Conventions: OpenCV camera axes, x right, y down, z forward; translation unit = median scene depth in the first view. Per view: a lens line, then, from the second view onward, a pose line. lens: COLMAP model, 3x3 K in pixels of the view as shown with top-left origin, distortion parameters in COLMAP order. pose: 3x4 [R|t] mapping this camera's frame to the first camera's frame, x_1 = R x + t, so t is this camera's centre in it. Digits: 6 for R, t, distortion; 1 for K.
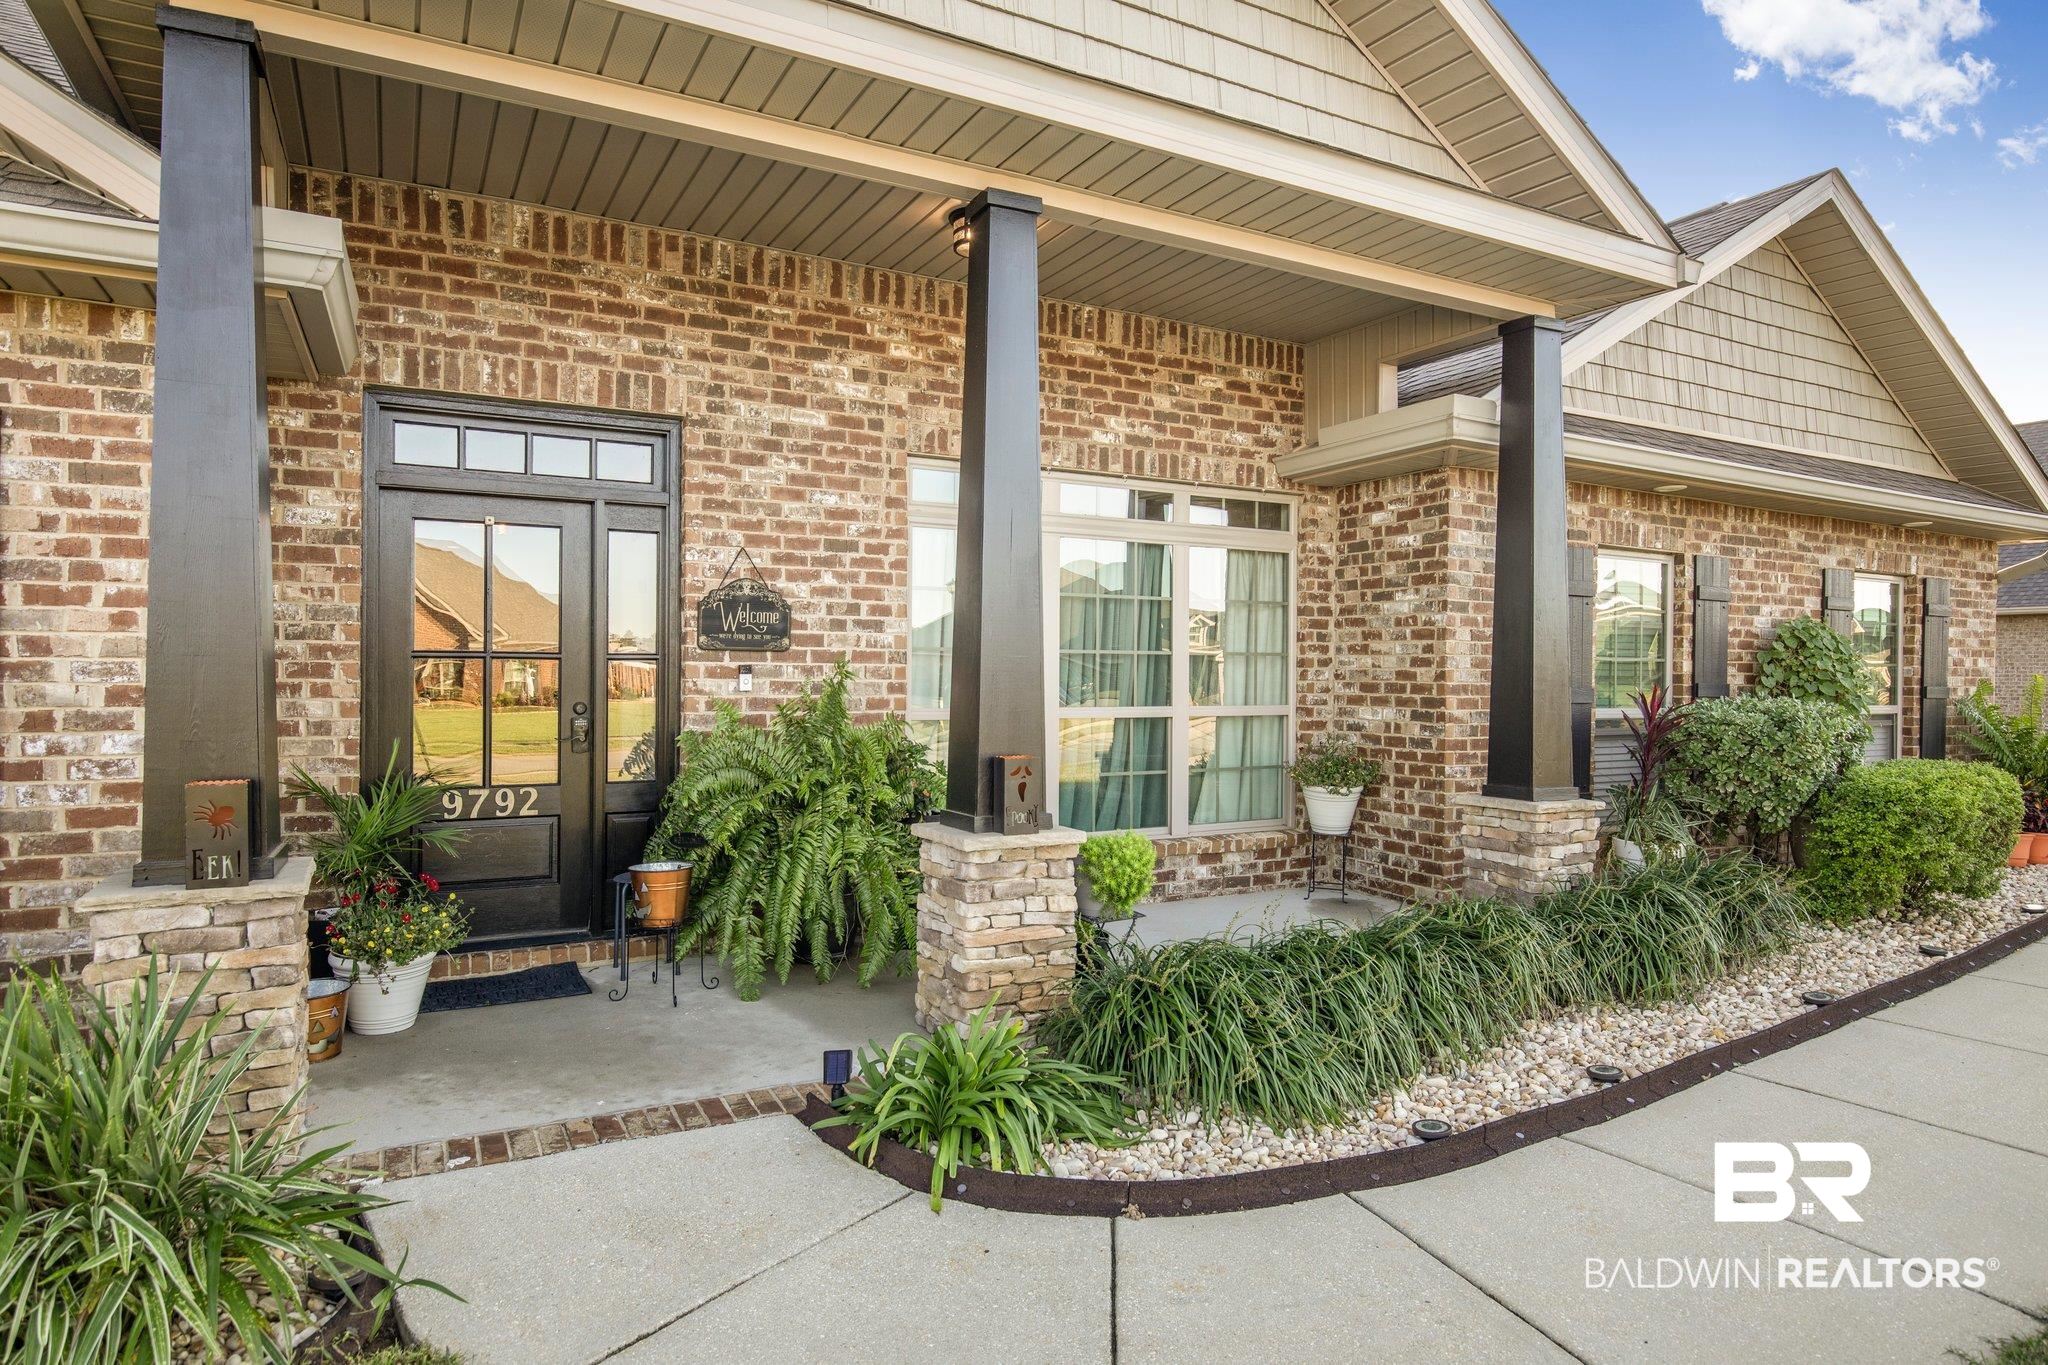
lens RADIAL K [[1144.9, 0, 974.0], [0, 1144.9, 675.5], [0, 0, 1]] dist [-0.017541, 0.000290]
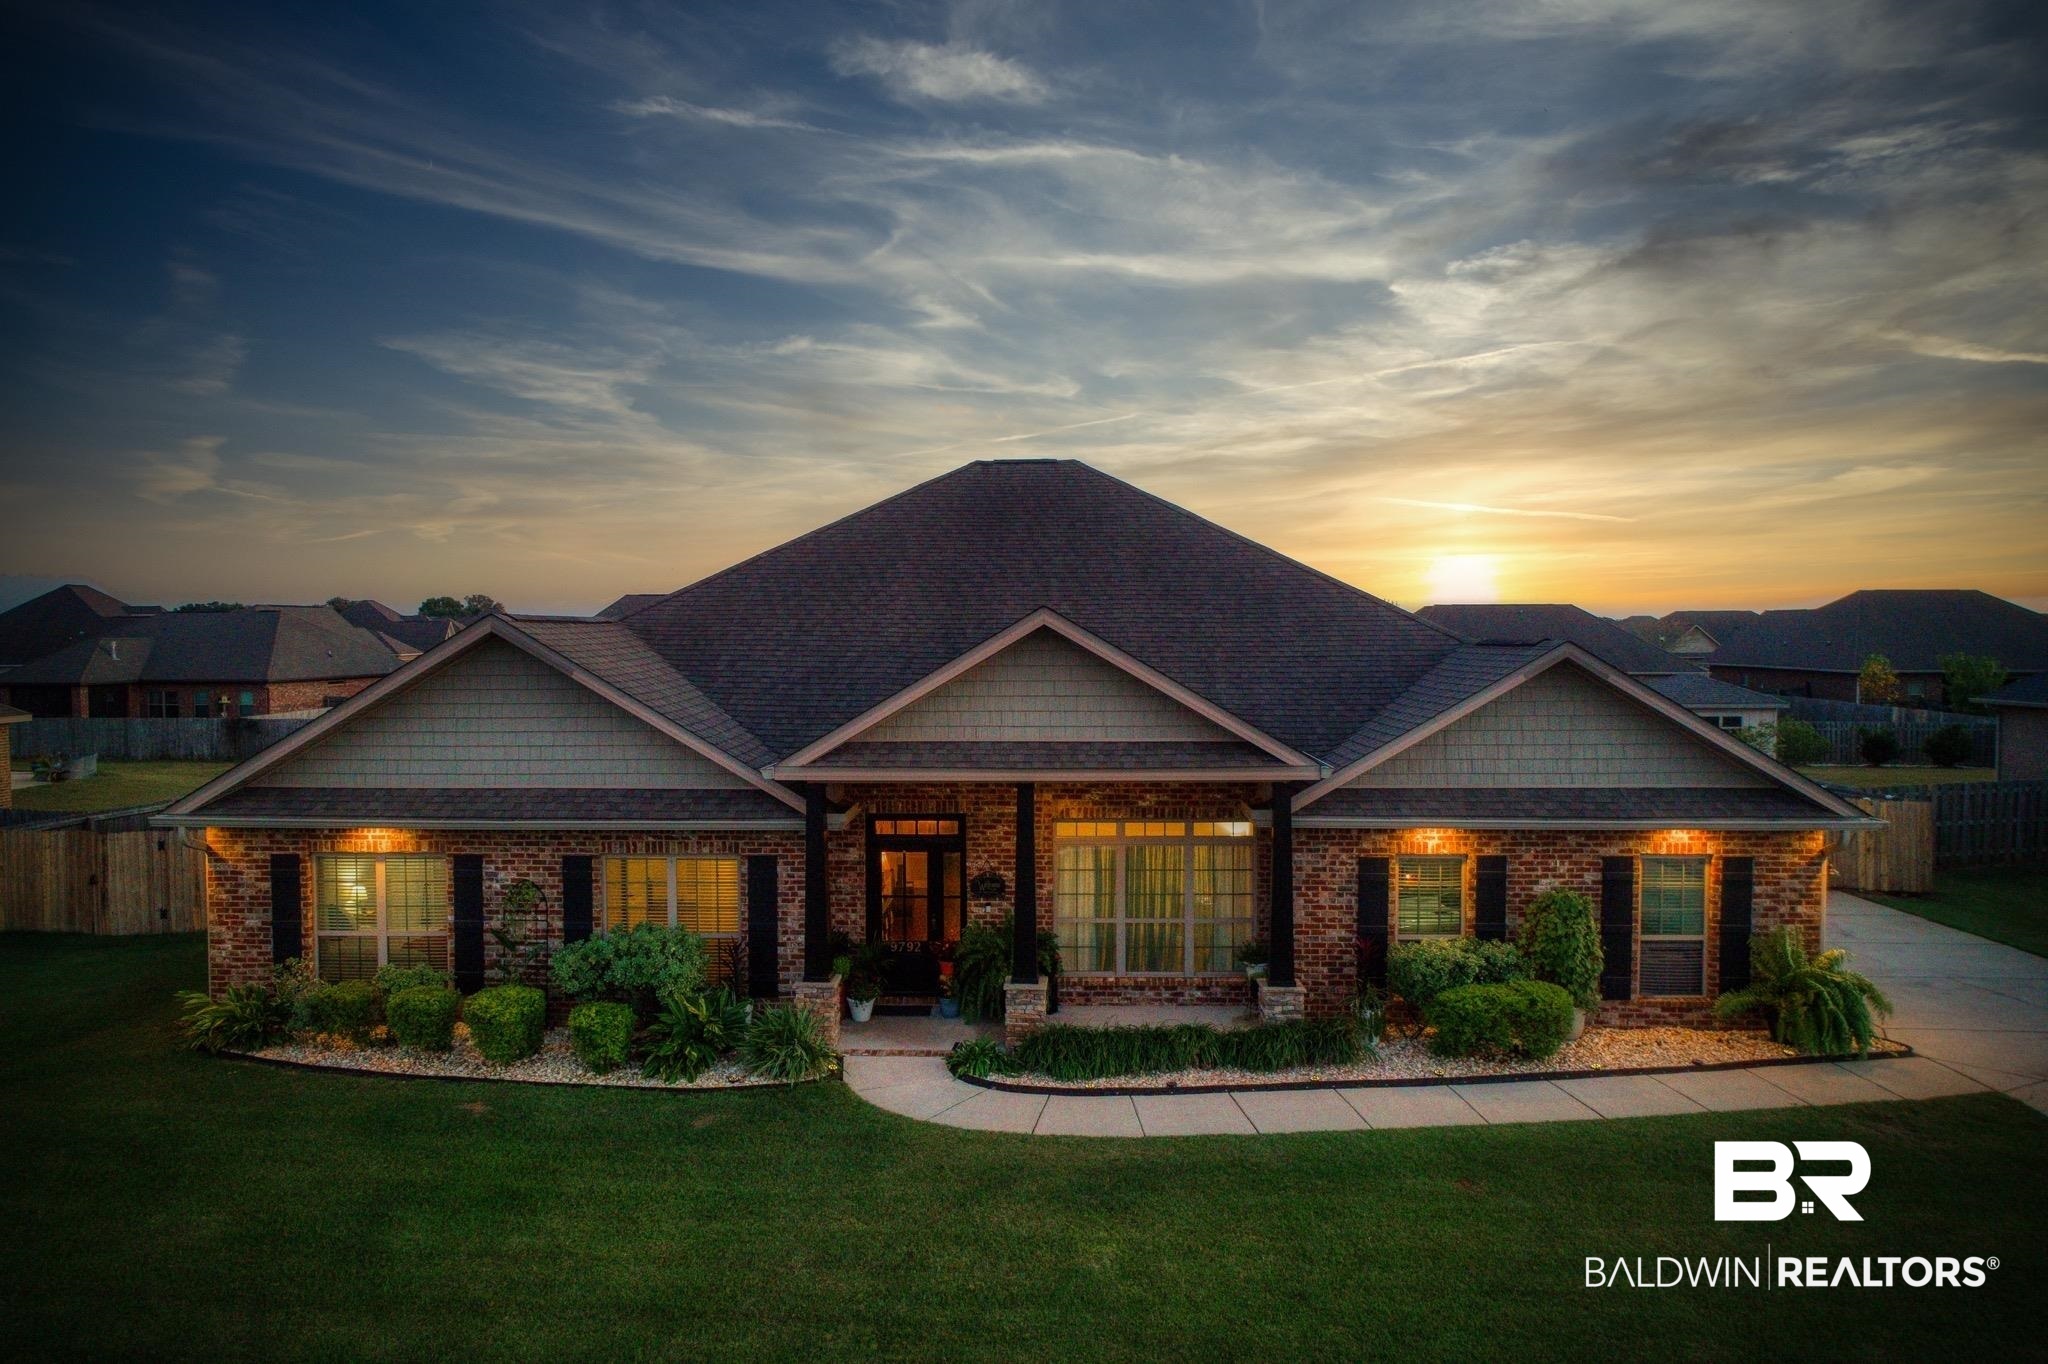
lens RADIAL K [[1144.9, 0, 974.0], [0, 1144.9, 675.0], [0, 0, 1]] dist [-0.017541, 0.000290]
pose [[0.870909, -0.015514, -0.491199, 1.251949], [0.010492, 0.999861, -0.012976, -0.577185], [0.491332, 0.006147, 0.870951, -1.568188]]
